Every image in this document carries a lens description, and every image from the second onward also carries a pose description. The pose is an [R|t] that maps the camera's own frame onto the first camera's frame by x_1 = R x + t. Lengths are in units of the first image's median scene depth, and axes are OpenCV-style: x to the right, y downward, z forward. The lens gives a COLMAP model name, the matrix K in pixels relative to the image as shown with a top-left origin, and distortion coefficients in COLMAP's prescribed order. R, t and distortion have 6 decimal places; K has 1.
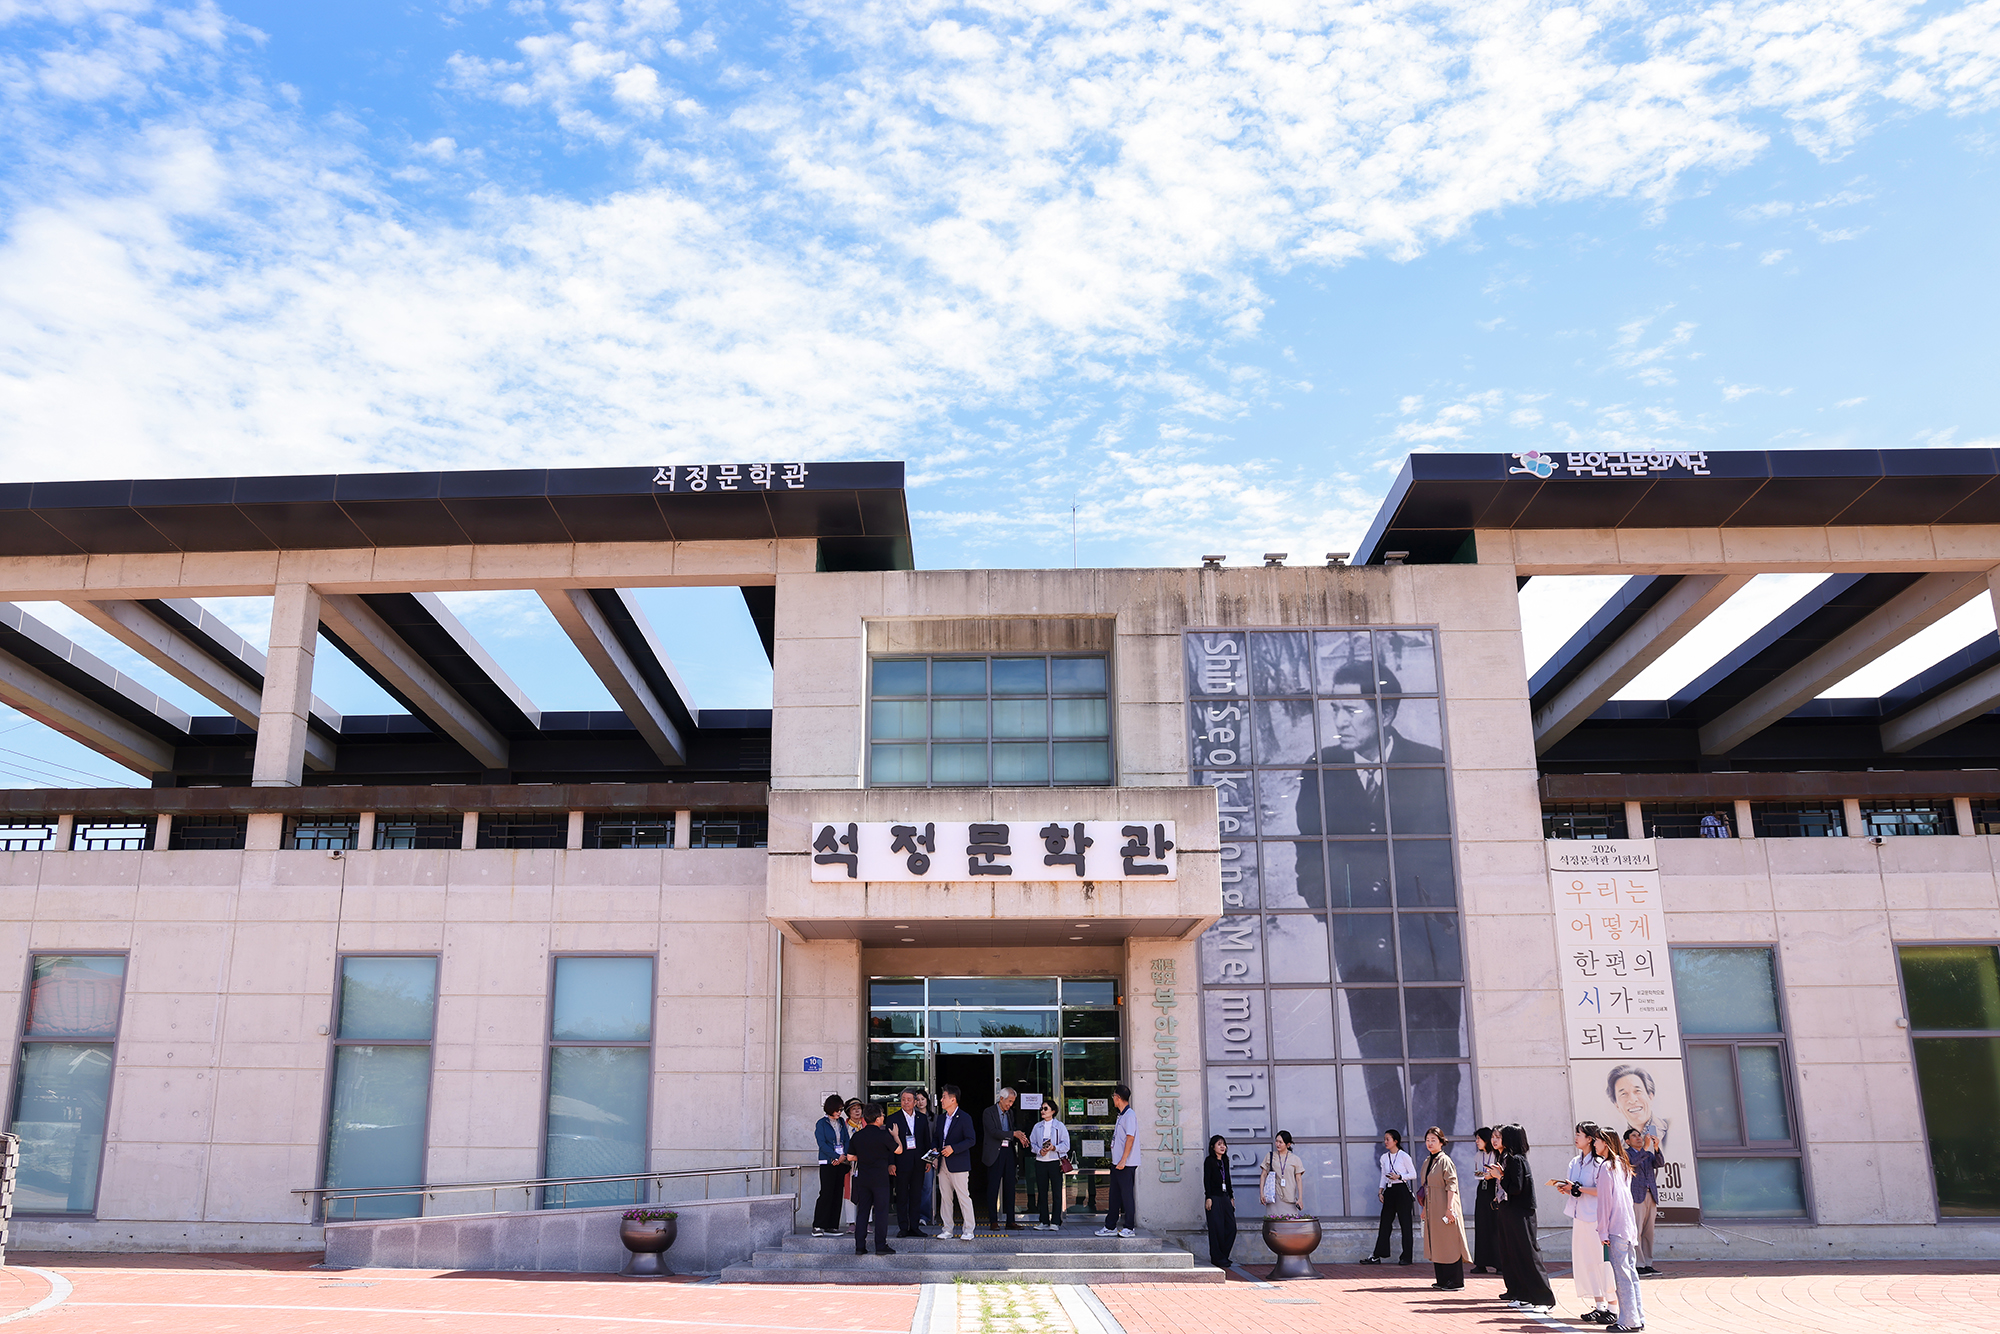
lens RADIAL K [[1584.1, 0, 897.8], [0, 1584.1, 713.9], [0, 0, 1]] dist [-0.100322, 0.079911]
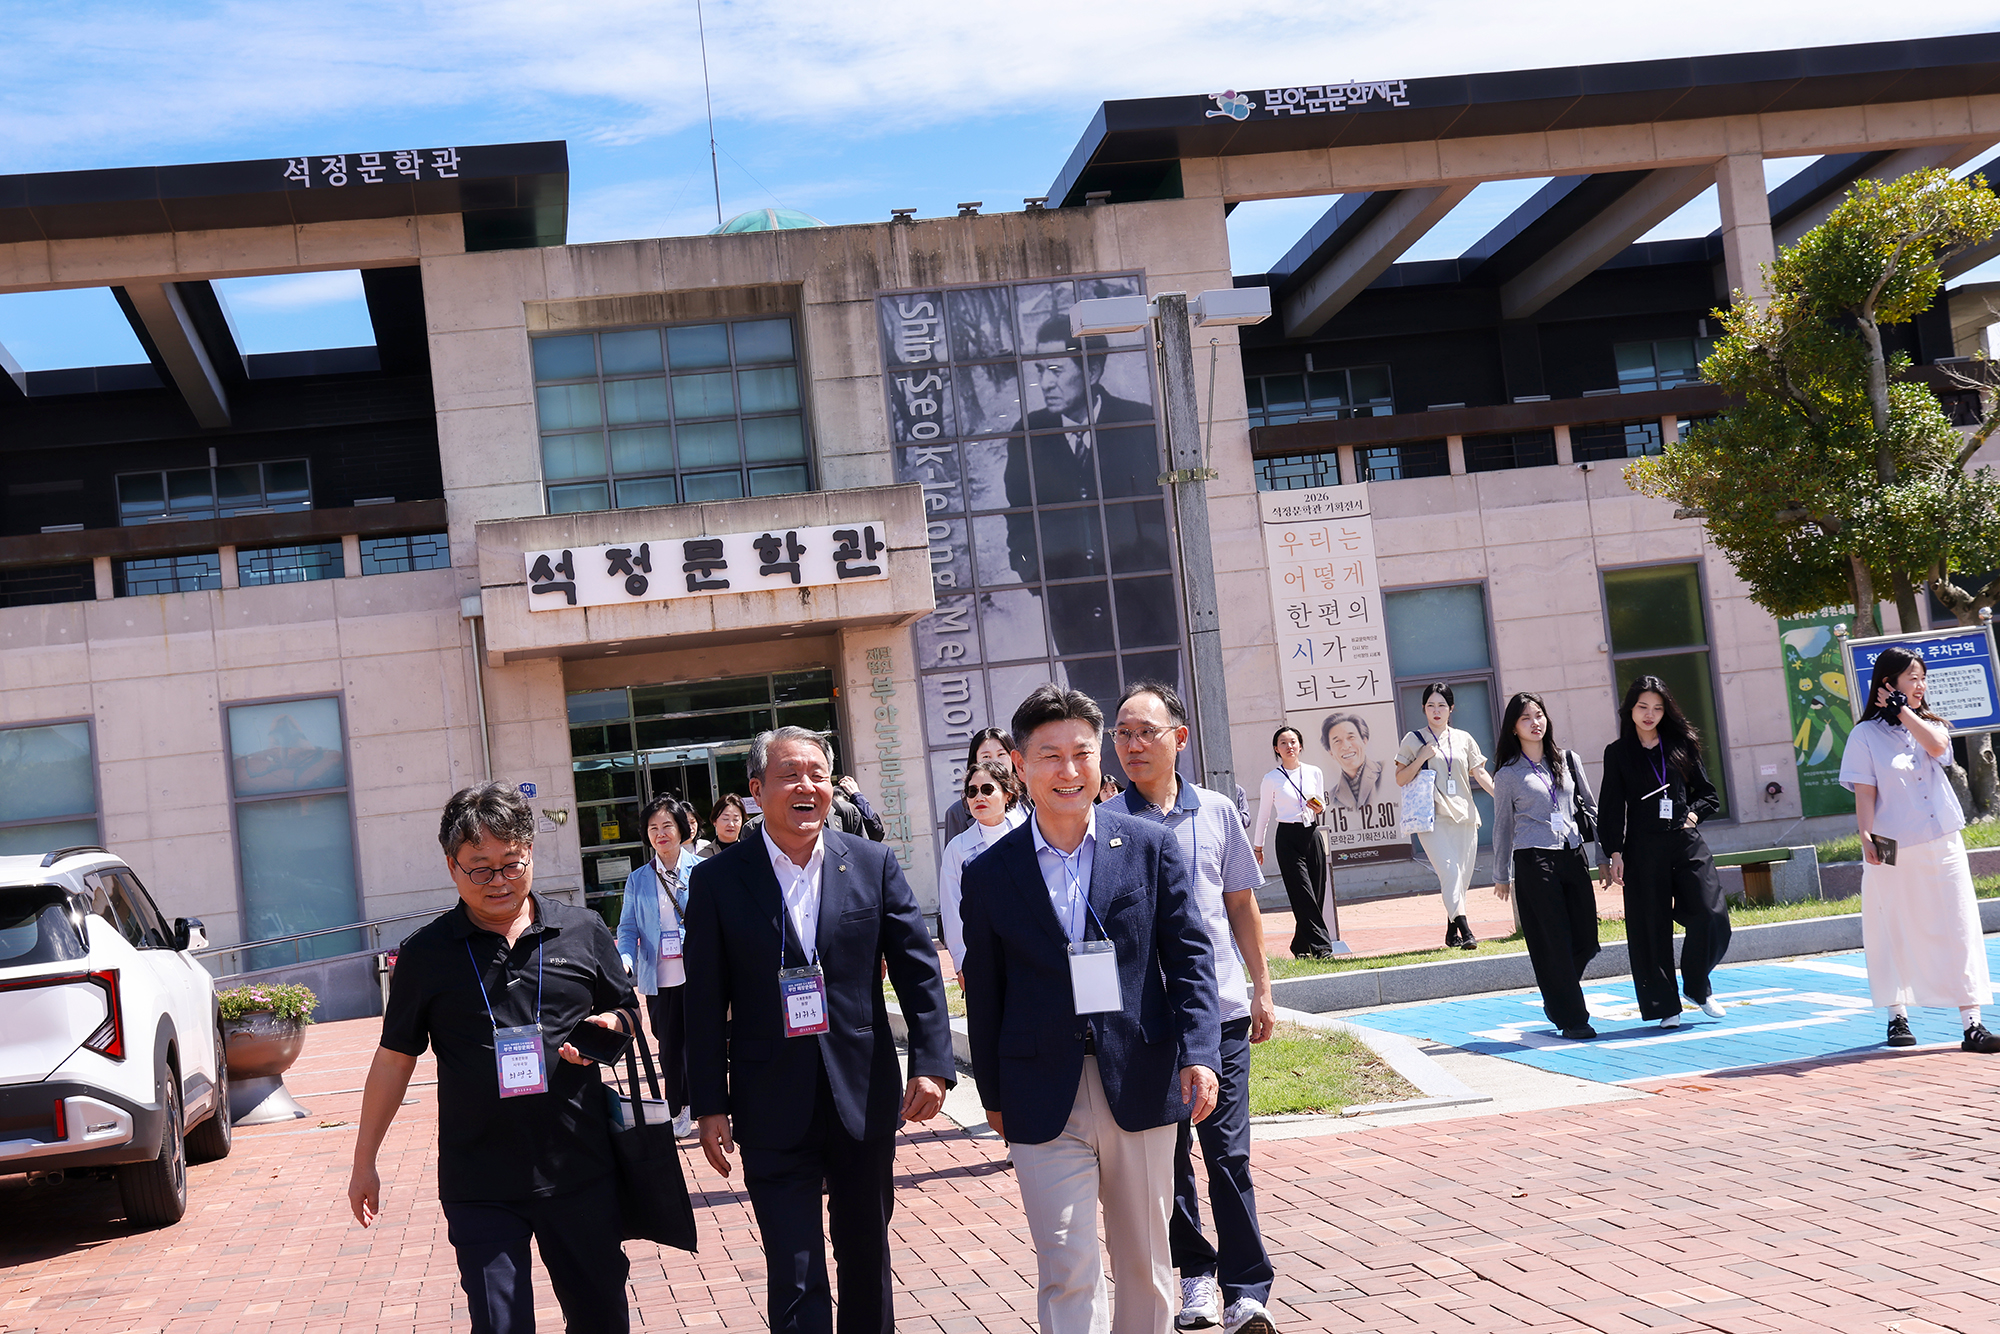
lens RADIAL K [[3015.4, 0, 999.2], [0, 3015.4, 663.3], [0, 0, 1]] dist [0.094914, 0.000000]
pose [[0.972629, -0.095727, 0.211730, -0.153400], [0.053965, 0.979341, 0.194881, -0.192904], [-0.226011, -0.178121, 0.957701, -0.797021]]
